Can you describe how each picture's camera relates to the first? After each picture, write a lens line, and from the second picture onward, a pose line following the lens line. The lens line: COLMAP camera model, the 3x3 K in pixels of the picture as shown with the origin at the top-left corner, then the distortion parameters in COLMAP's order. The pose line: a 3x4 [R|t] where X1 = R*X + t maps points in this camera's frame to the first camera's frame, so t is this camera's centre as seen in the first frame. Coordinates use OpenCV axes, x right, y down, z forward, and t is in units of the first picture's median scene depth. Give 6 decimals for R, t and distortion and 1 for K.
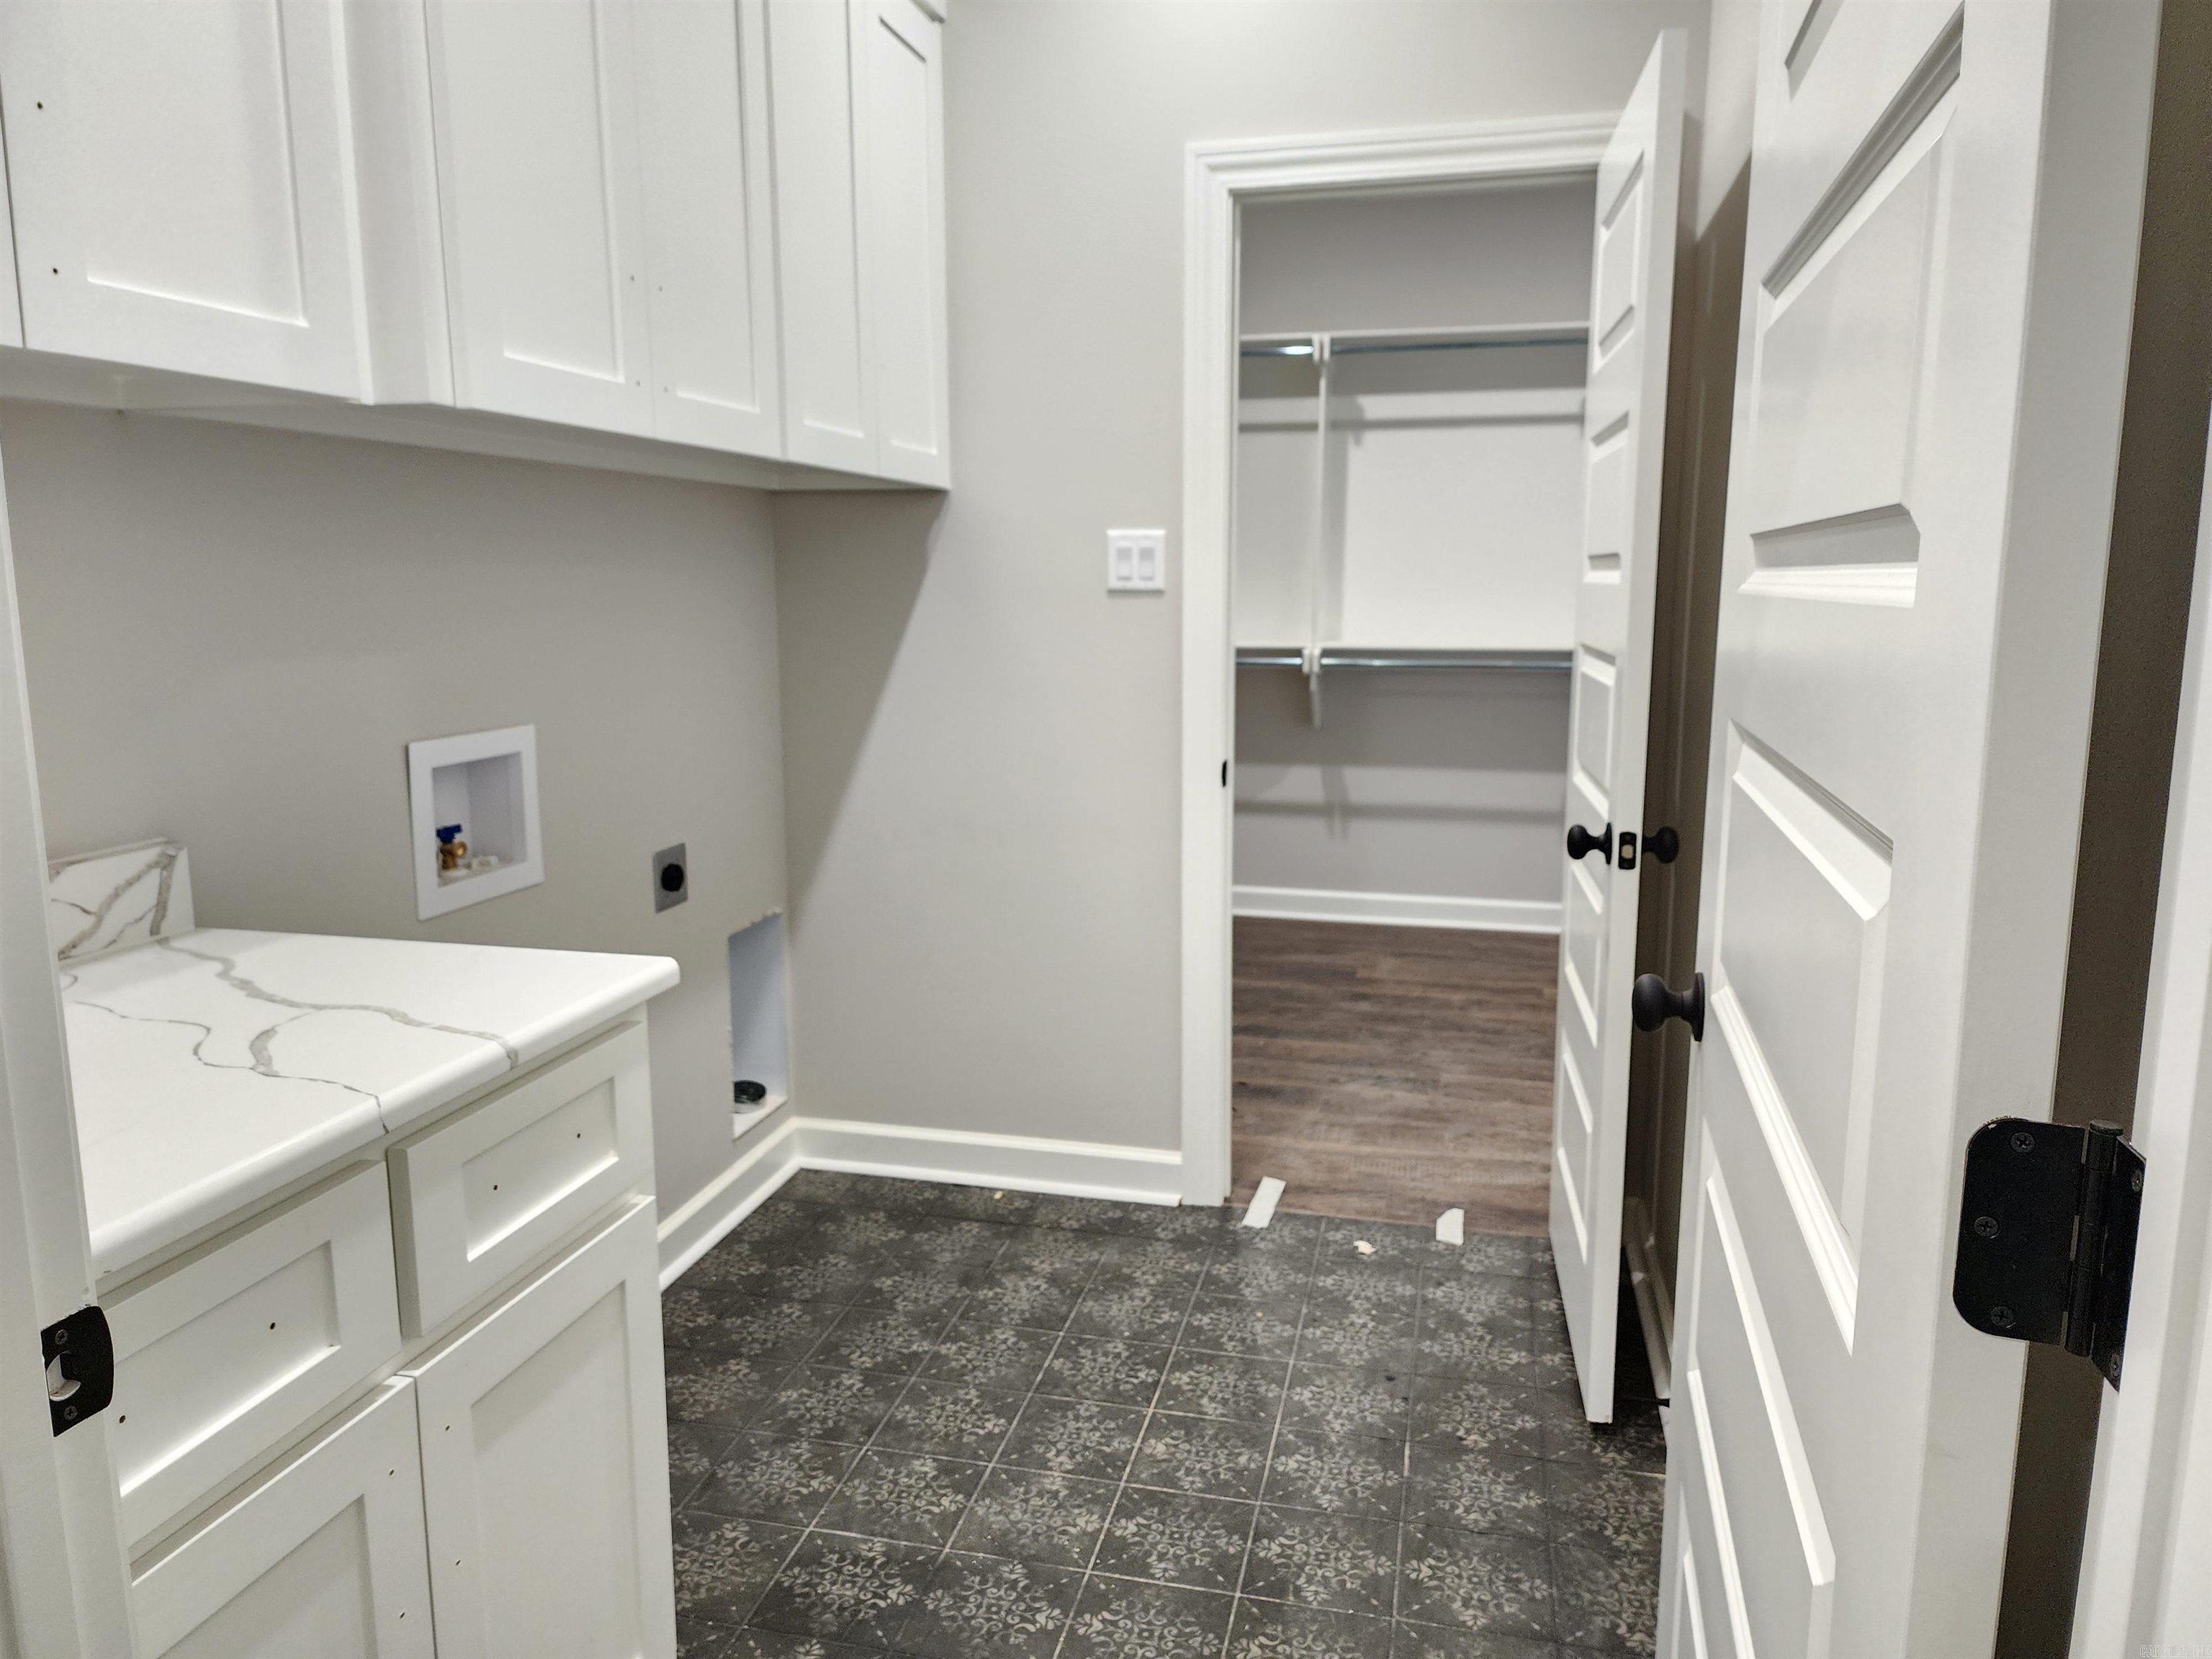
lens RADIAL K [[1490.6, 0, 1122.1], [0, 1490.6, 836.5], [0, 0, 1]] dist [0.030924, -0.000108]
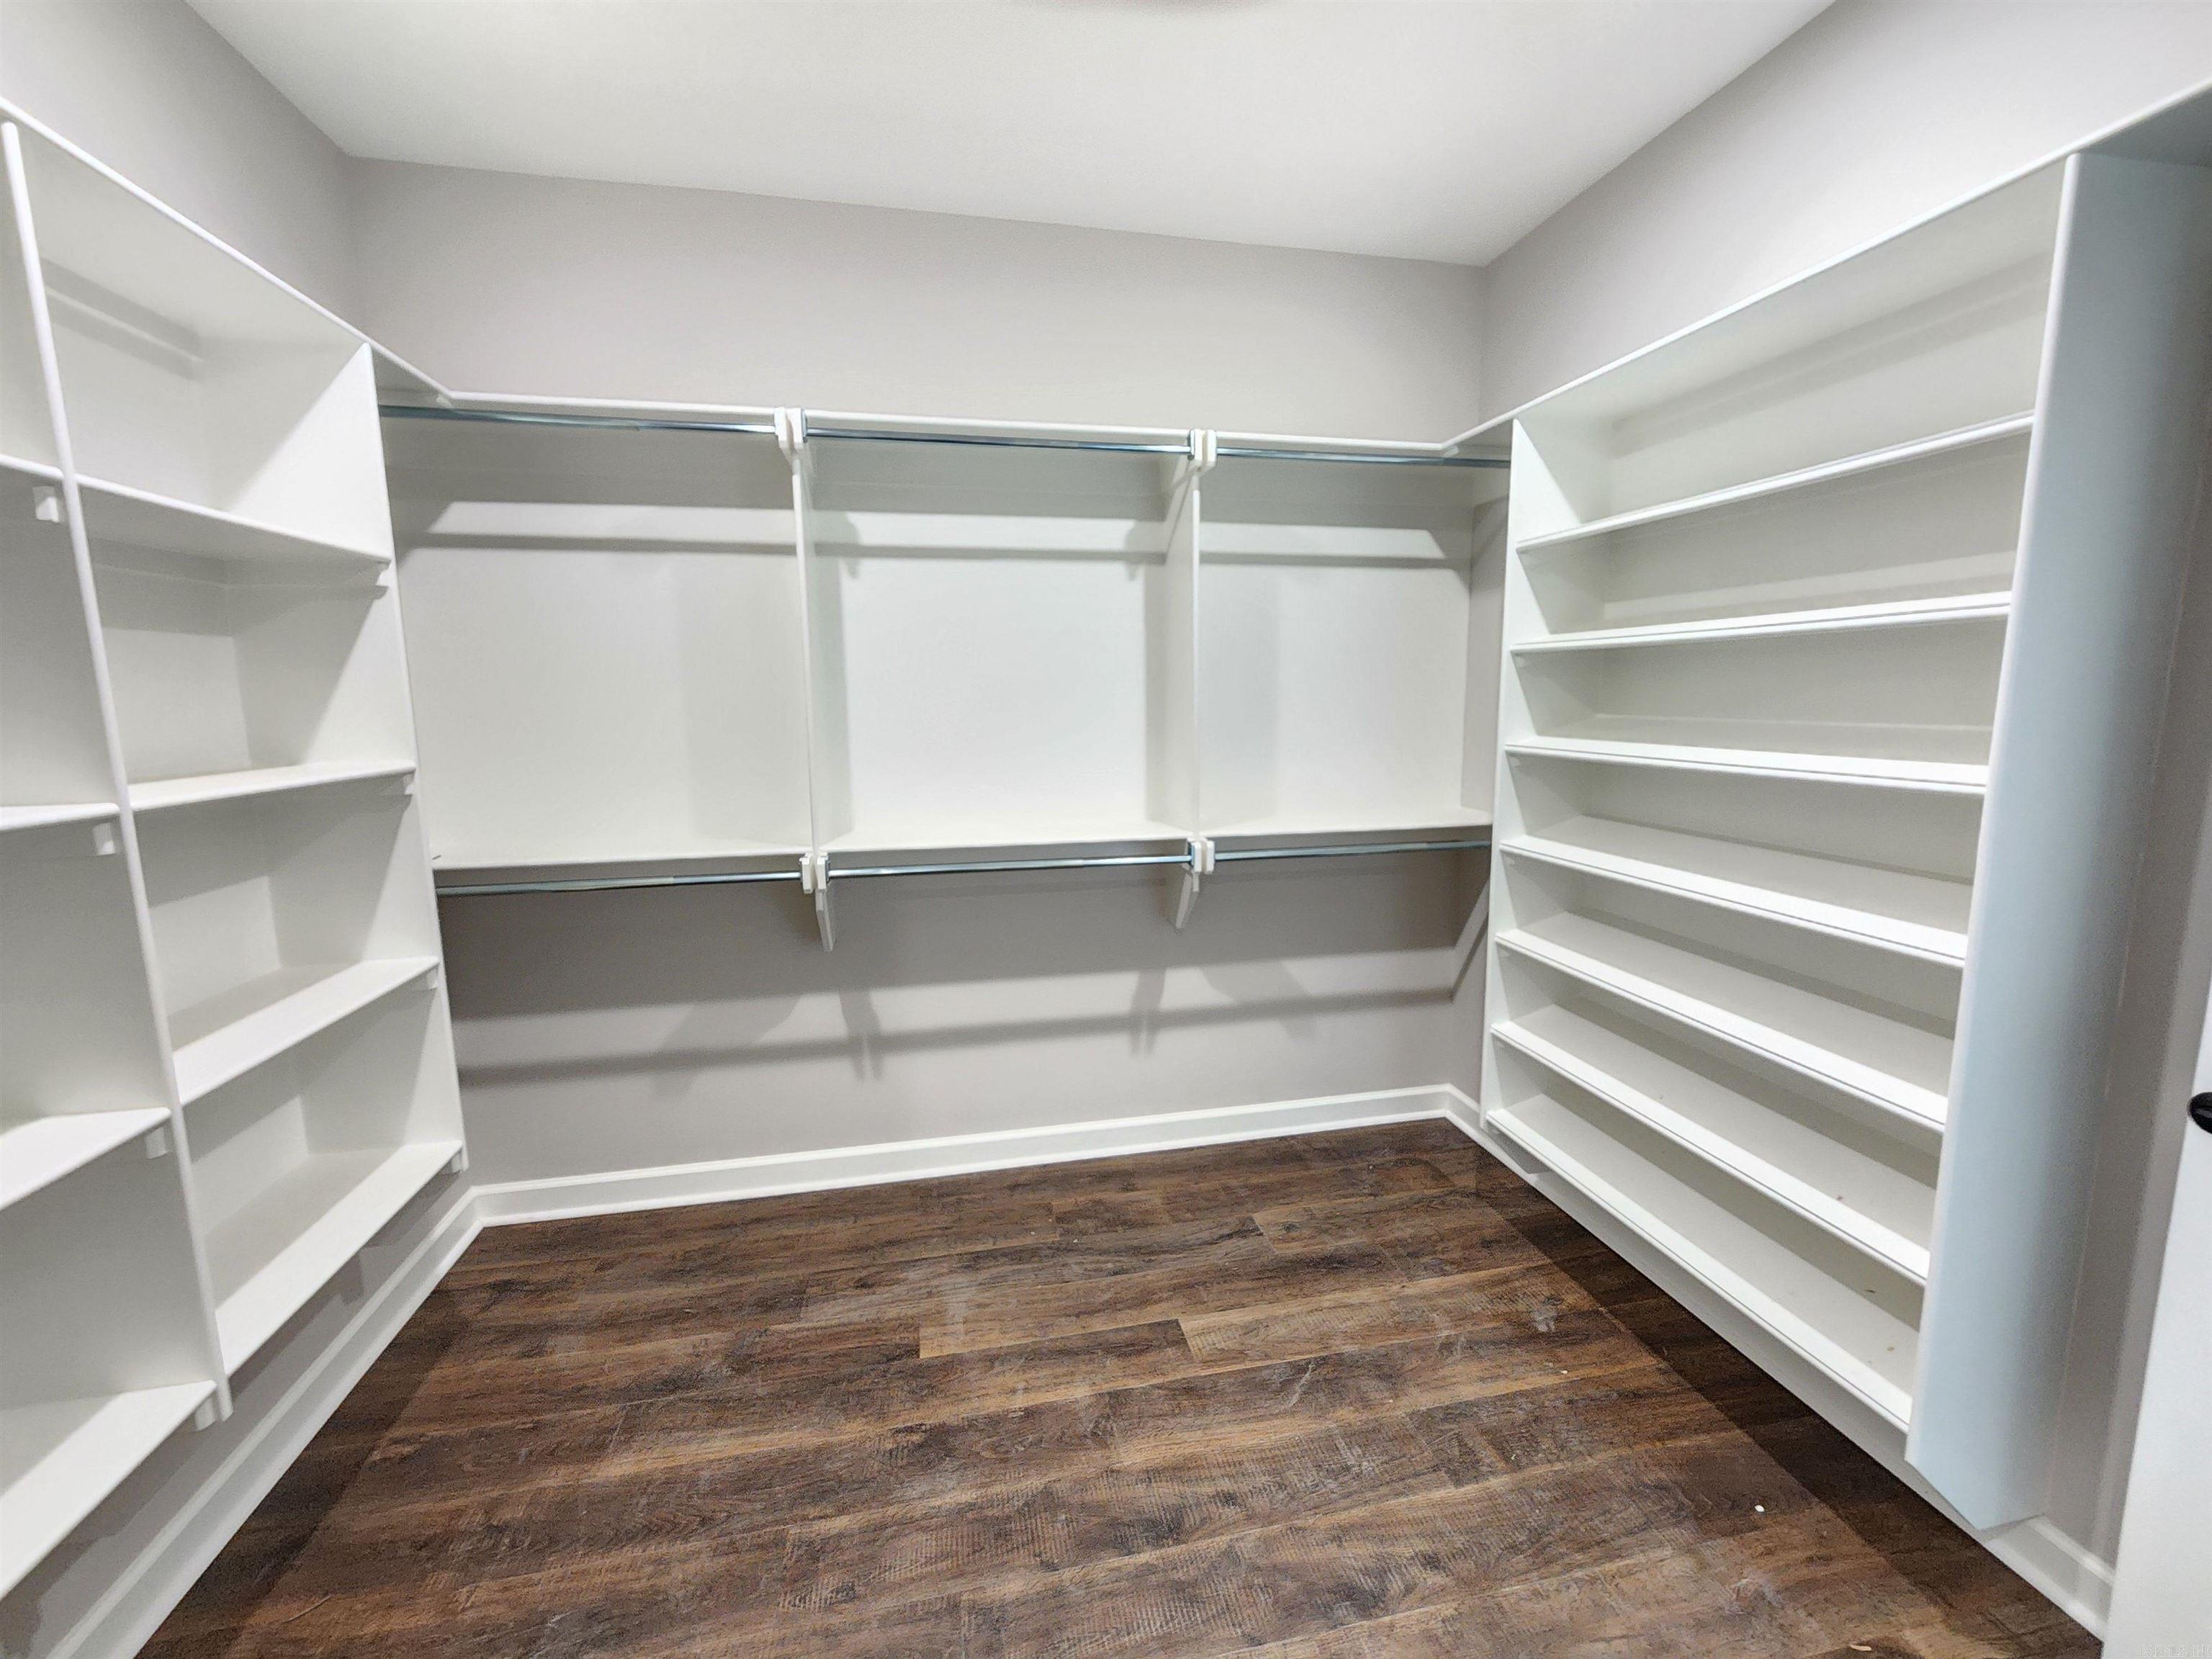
lens RADIAL K [[915.2, 0, 1114.5], [0, 915.2, 817.6], [0, 0, 1]] dist [0.001037, 0.000251]
pose [[0.904723, -0.080333, 0.418358, 0.075027], [0.078355, 0.996684, 0.021936, -0.143482], [-0.418733, 0.012934, 0.908017, 0.537580]]
